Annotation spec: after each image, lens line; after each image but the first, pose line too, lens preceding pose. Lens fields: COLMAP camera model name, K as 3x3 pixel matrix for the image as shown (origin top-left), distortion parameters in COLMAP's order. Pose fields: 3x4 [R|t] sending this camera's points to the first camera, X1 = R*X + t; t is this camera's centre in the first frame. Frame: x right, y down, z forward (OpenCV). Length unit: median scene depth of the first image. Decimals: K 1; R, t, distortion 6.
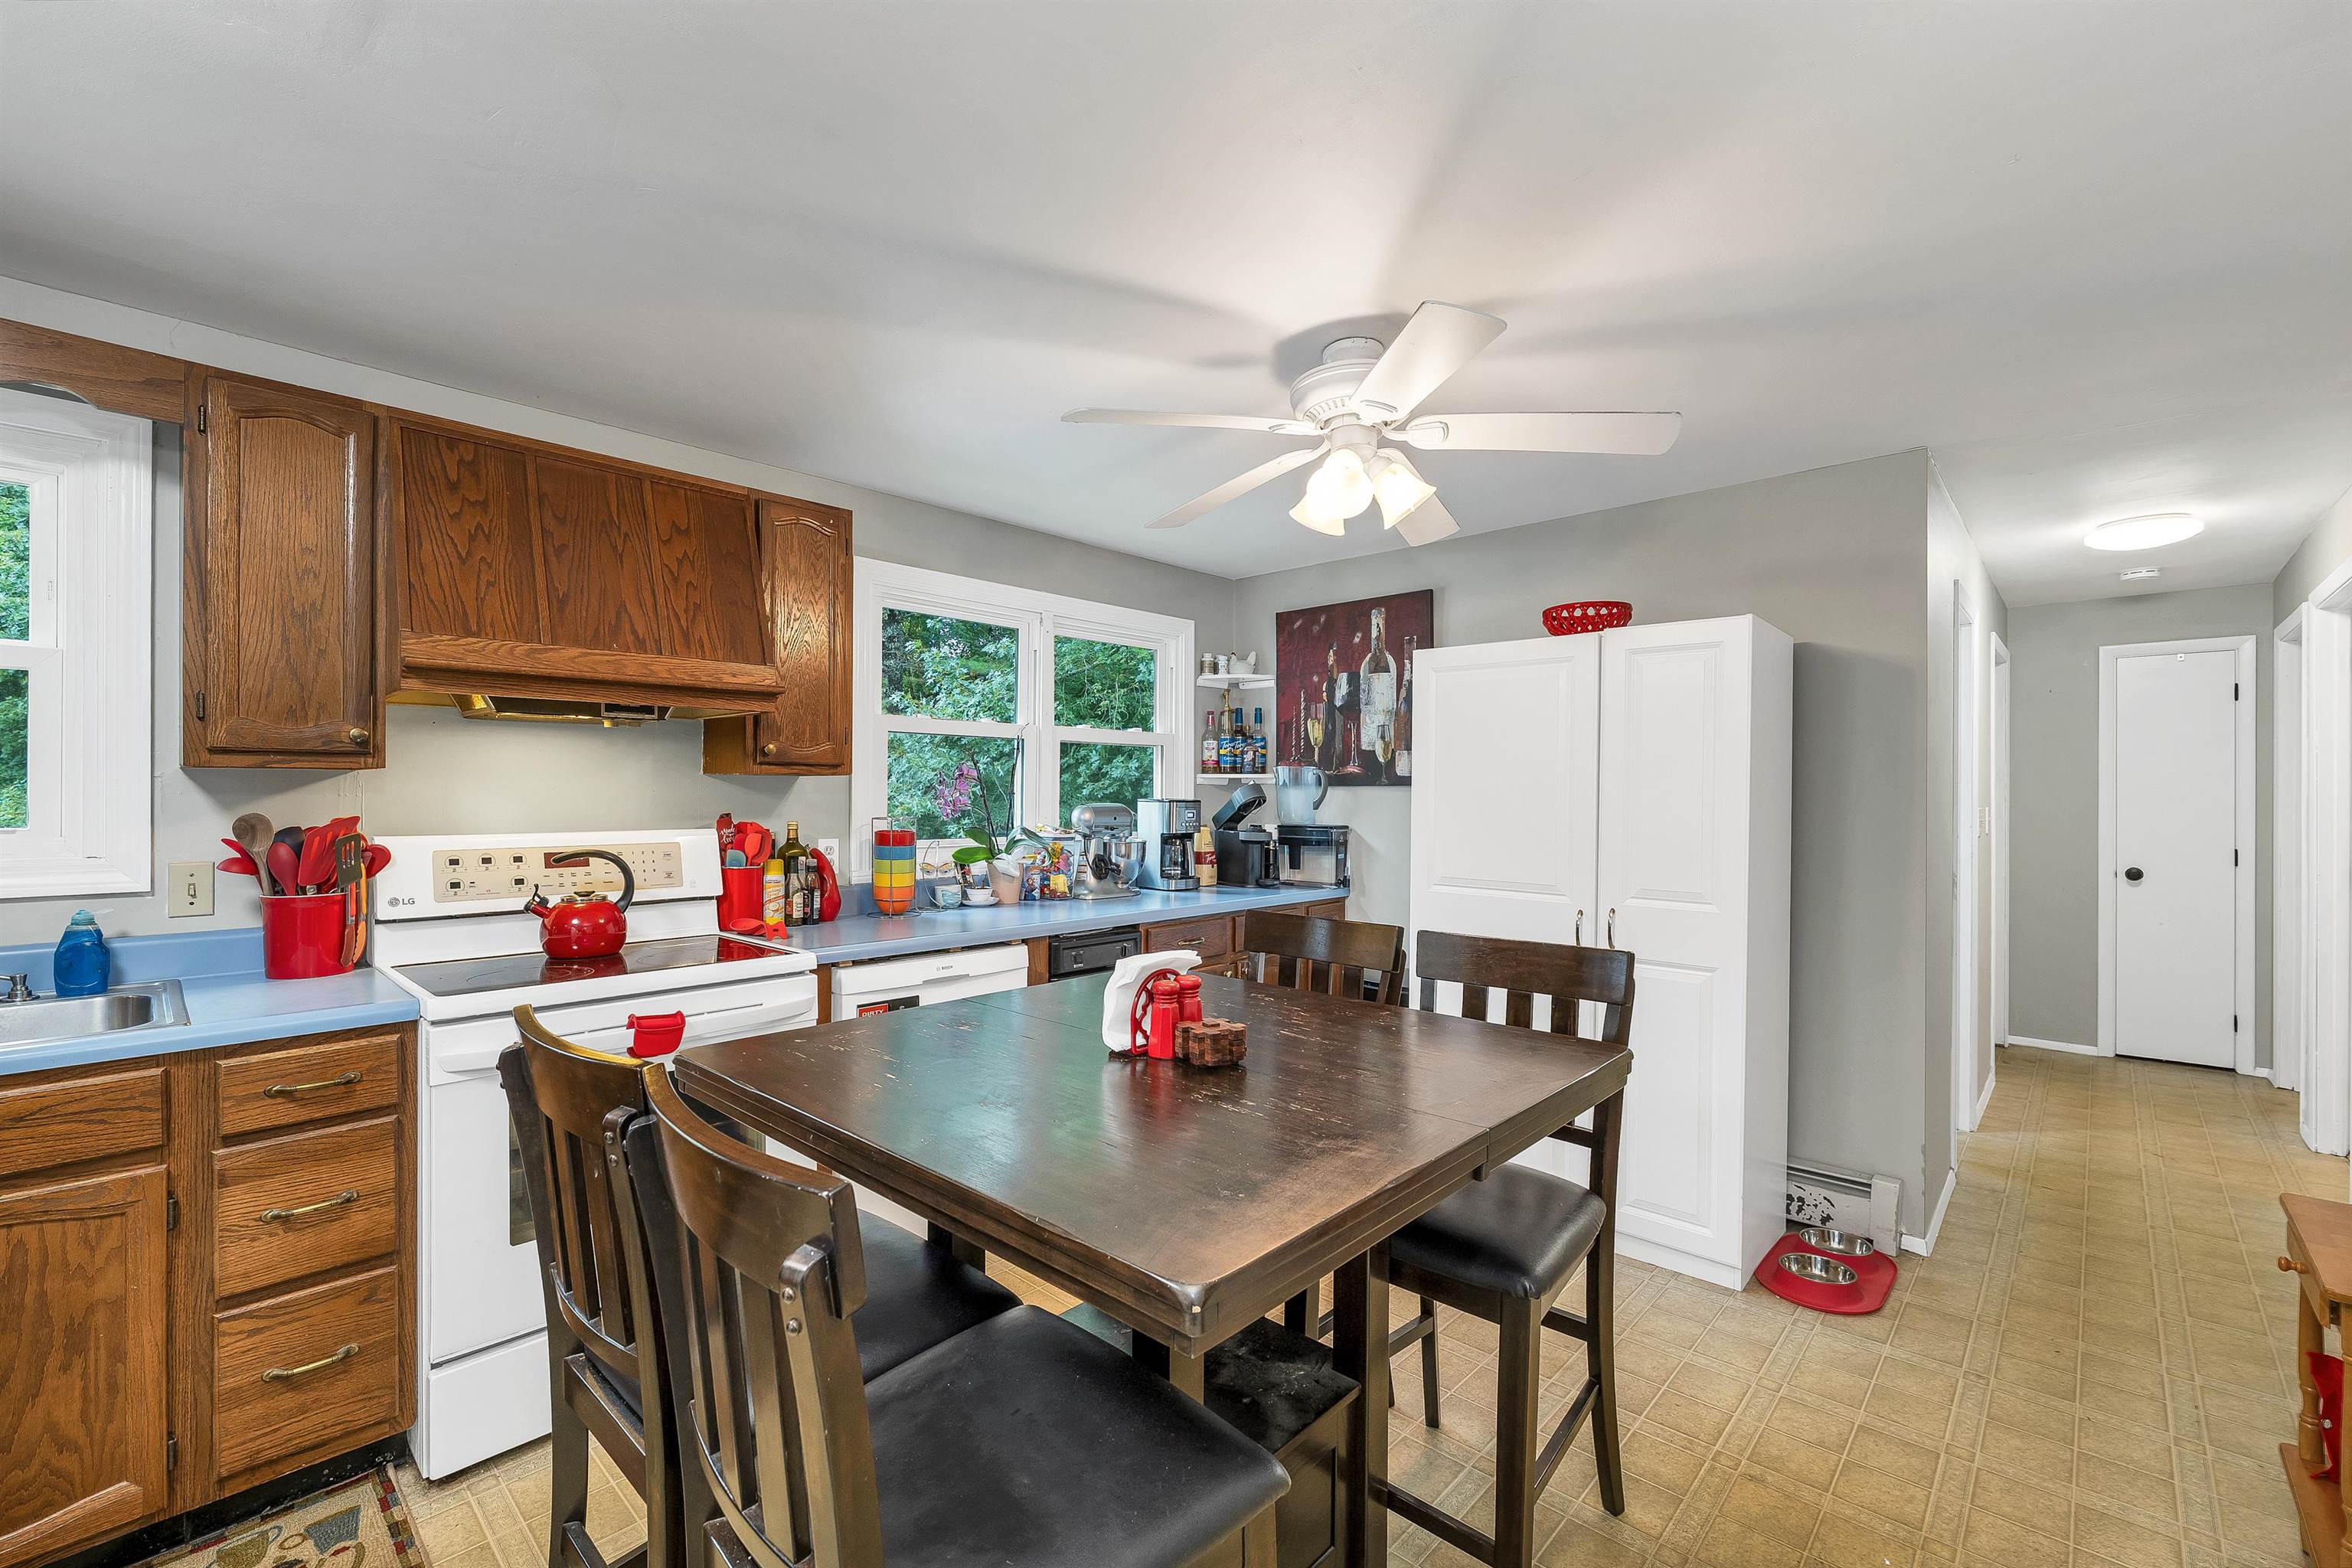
lens RADIAL K [[969.4, 0, 1178.3], [0, 969.4, 789.7], [0, 0, 1]] dist [-0.002937, 0.000427]
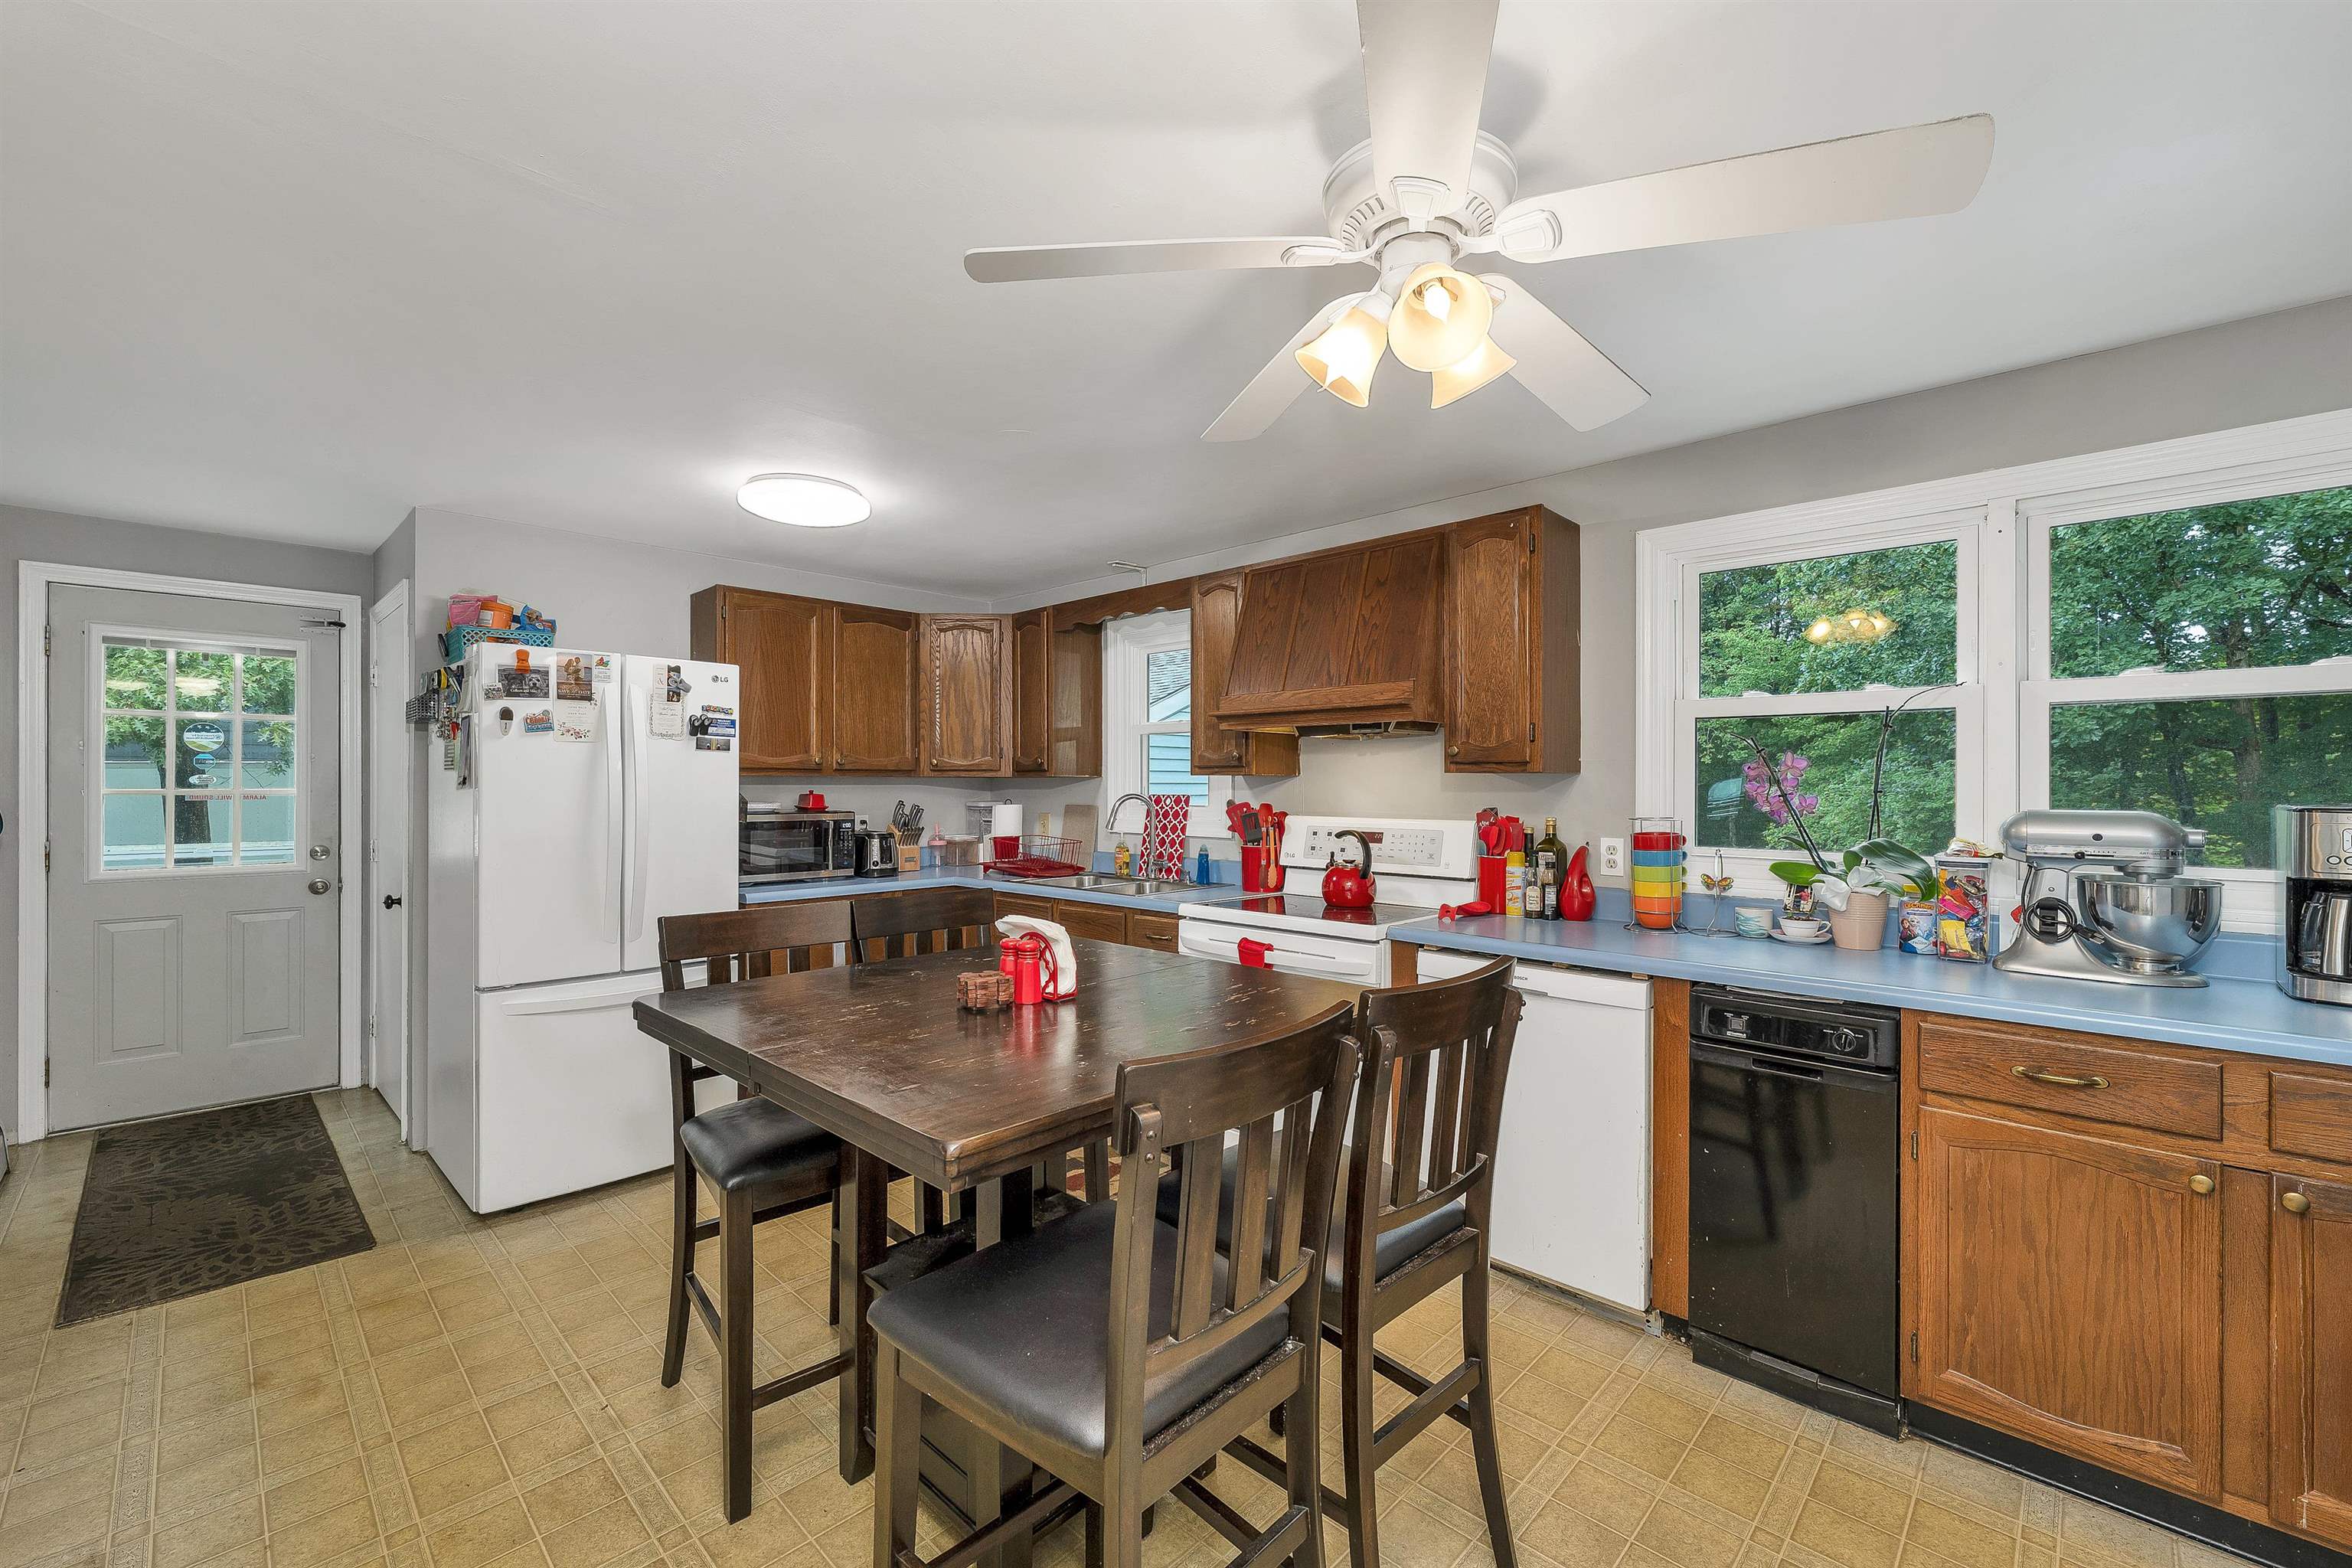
lens RADIAL K [[969.4, 0, 1183.9], [0, 969.4, 787.2], [0, 0, 1]] dist [-0.002937, 0.000427]
pose [[-0.023801, -0.002293, -0.999714, 0.656901], [0.000426, 0.999997, -0.002304, 0.003022], [0.999717, -0.000481, -0.023800, 0.660982]]
